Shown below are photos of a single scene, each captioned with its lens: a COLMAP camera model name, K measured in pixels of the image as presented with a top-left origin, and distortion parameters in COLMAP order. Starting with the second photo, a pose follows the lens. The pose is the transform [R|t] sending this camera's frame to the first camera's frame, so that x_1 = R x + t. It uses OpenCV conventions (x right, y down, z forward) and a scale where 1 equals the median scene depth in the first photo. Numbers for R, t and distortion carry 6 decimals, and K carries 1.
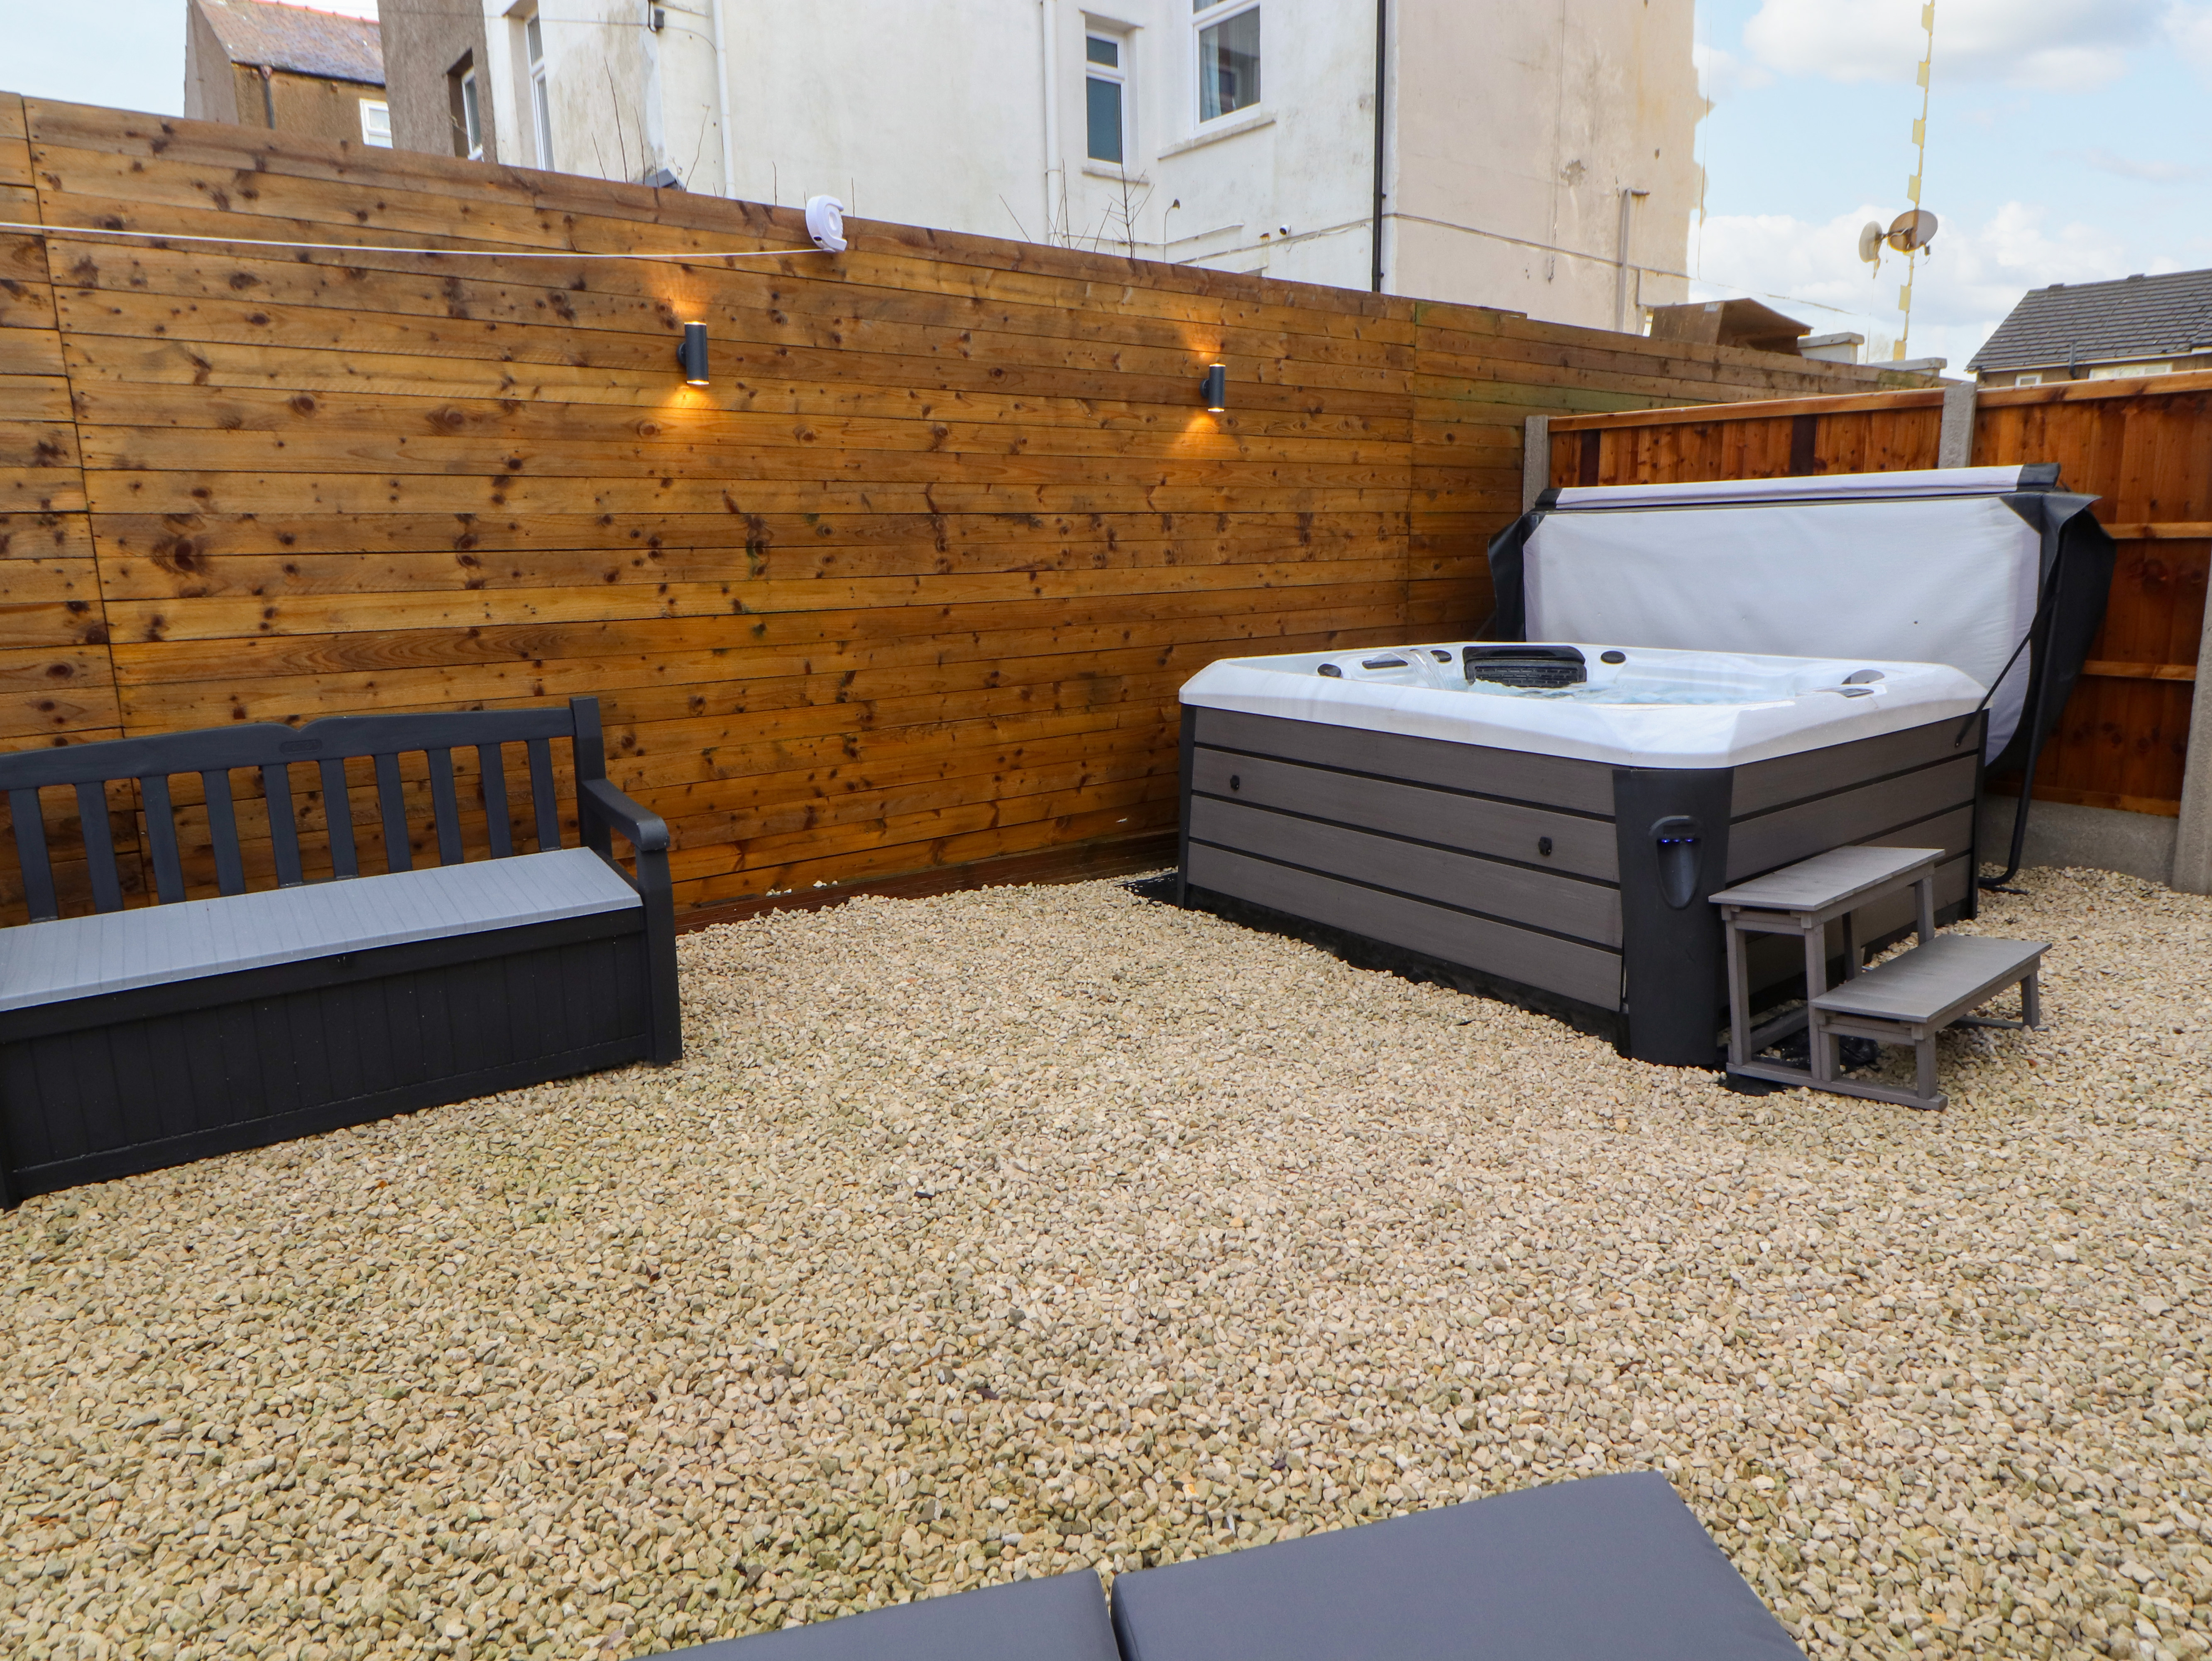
lens RADIAL K [[1333.3, 0, 1109.0], [0, 1333.3, 824.9], [0, 0, 1]] dist [0.007838, -0.014134]
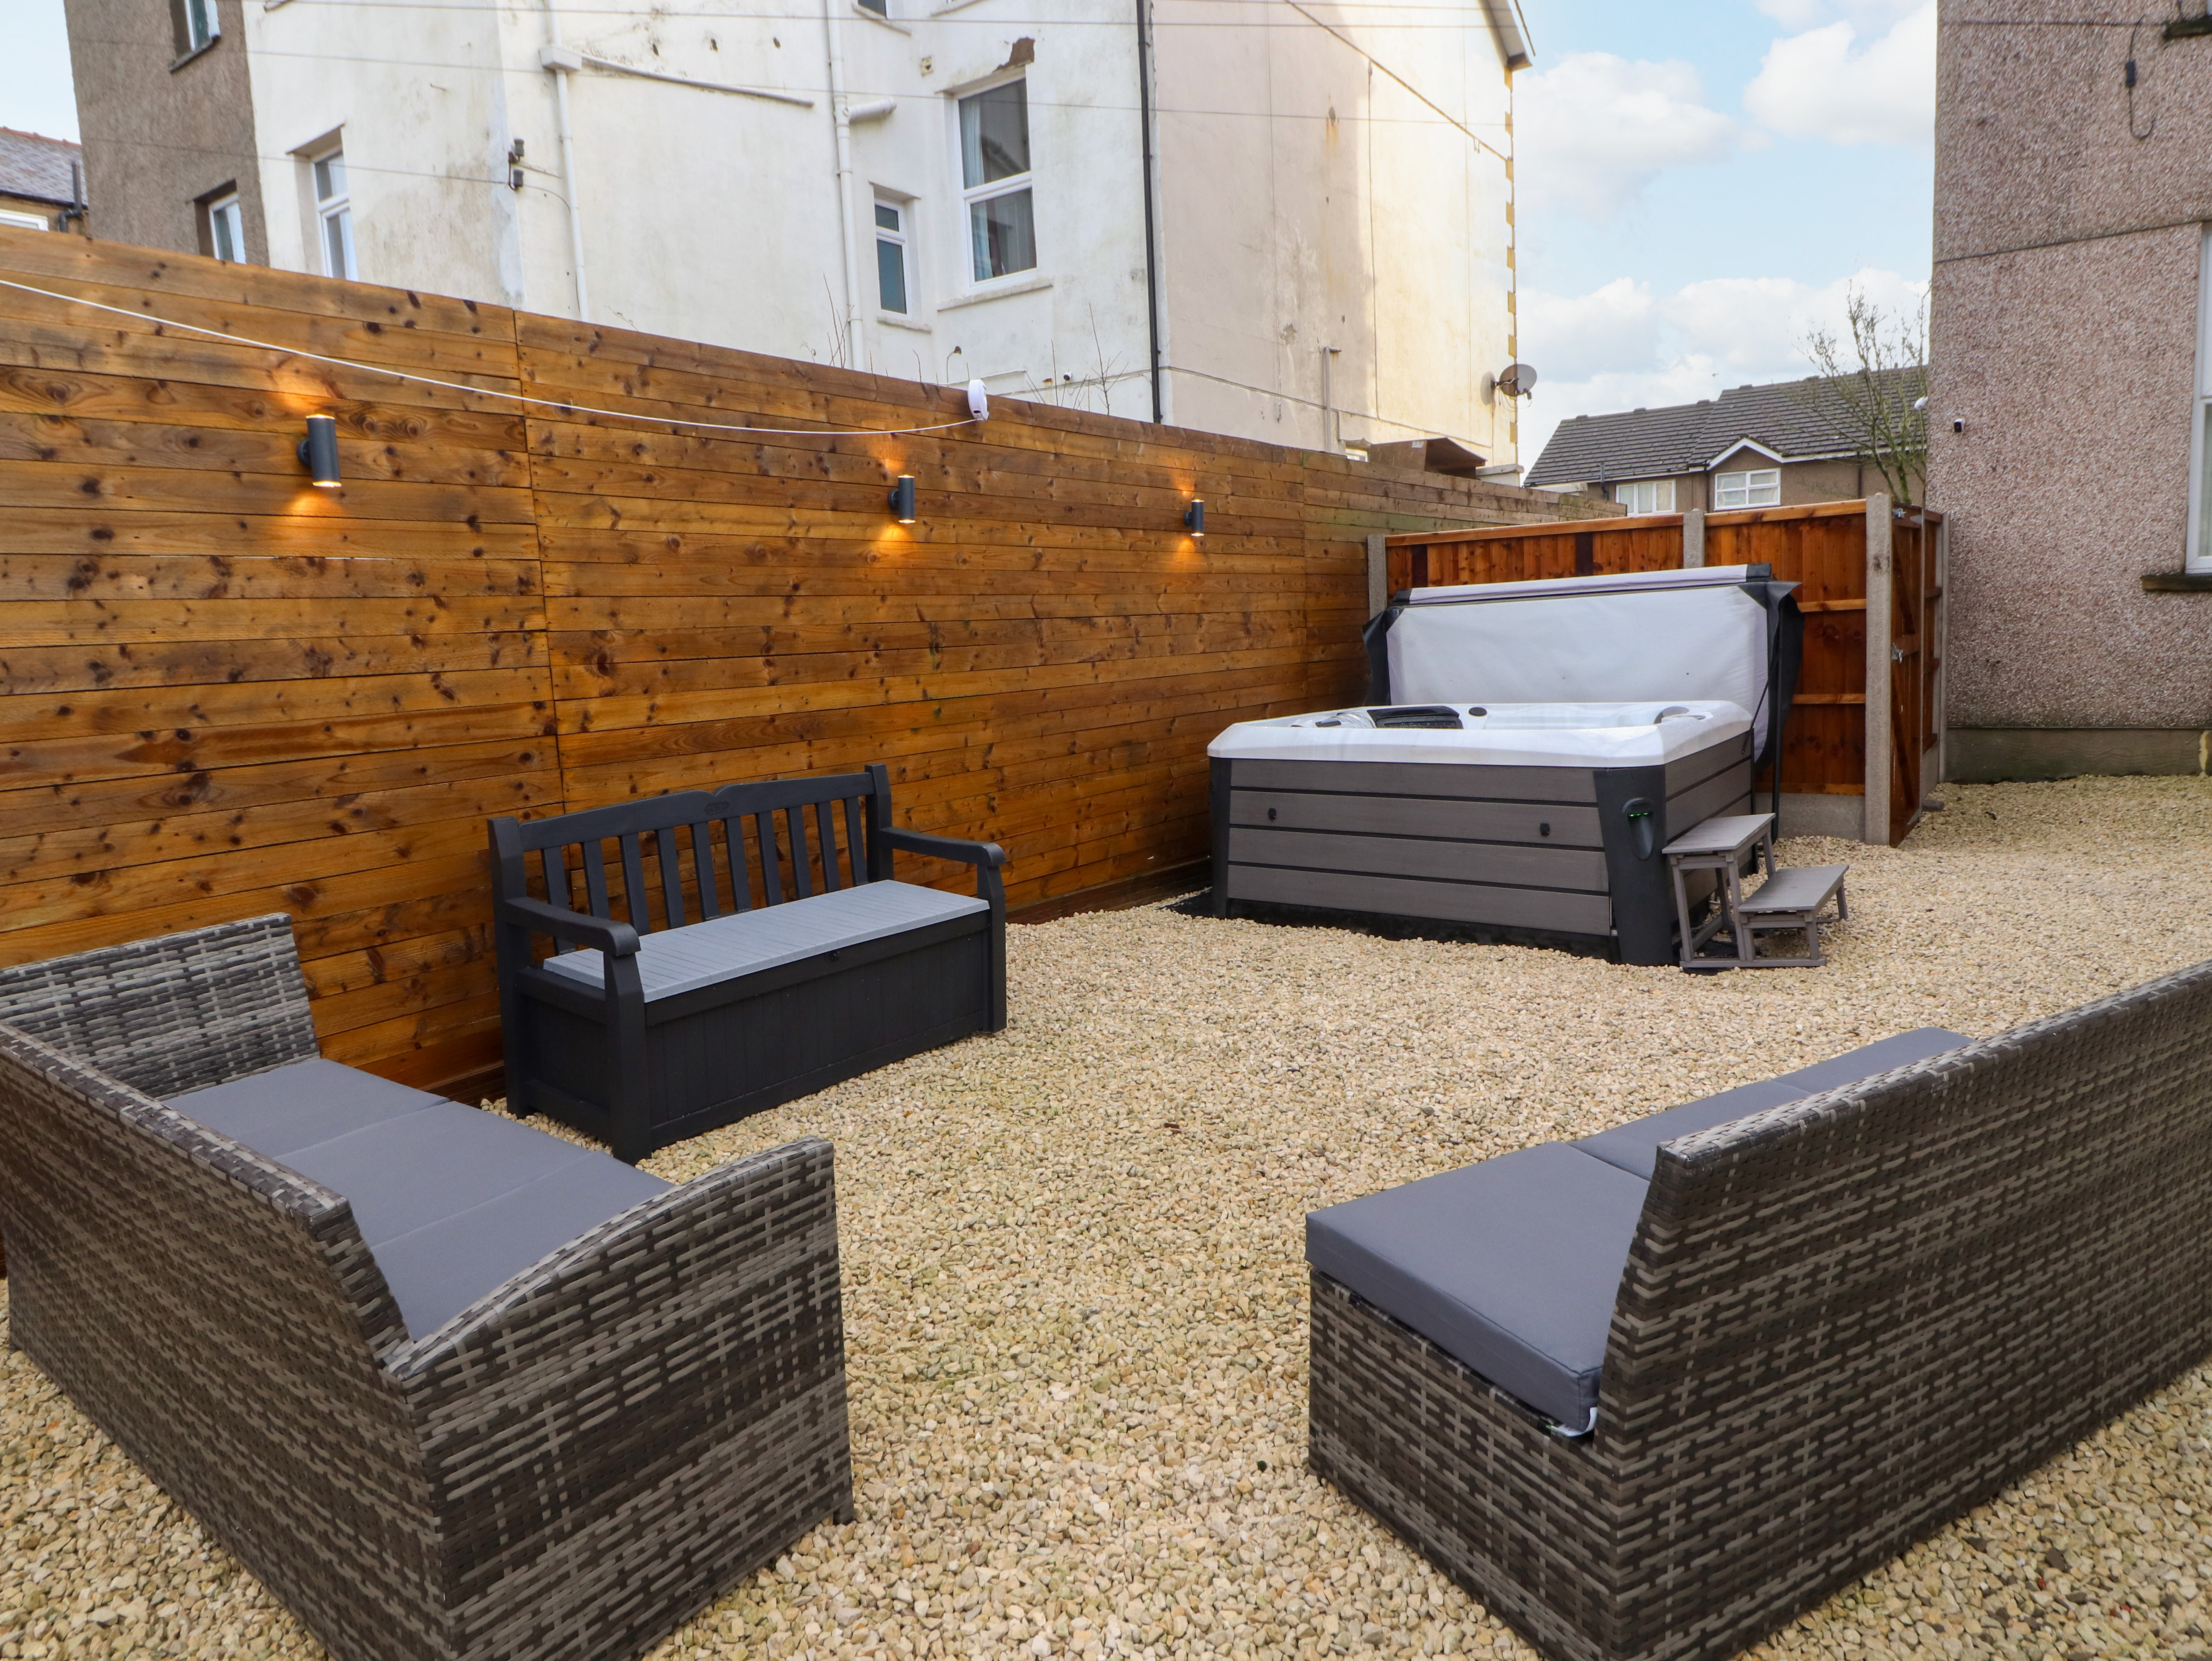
lens RADIAL K [[1333.3, 0, 1100.8], [0, 1333.3, 830.0], [0, 0, 1]] dist [0.007838, -0.014134]
pose [[0.963480, -0.069428, 0.258623, -0.413387], [0.088728, 0.994017, -0.063702, 0.053203], [-0.252653, 0.084323, 0.963876, -0.222349]]
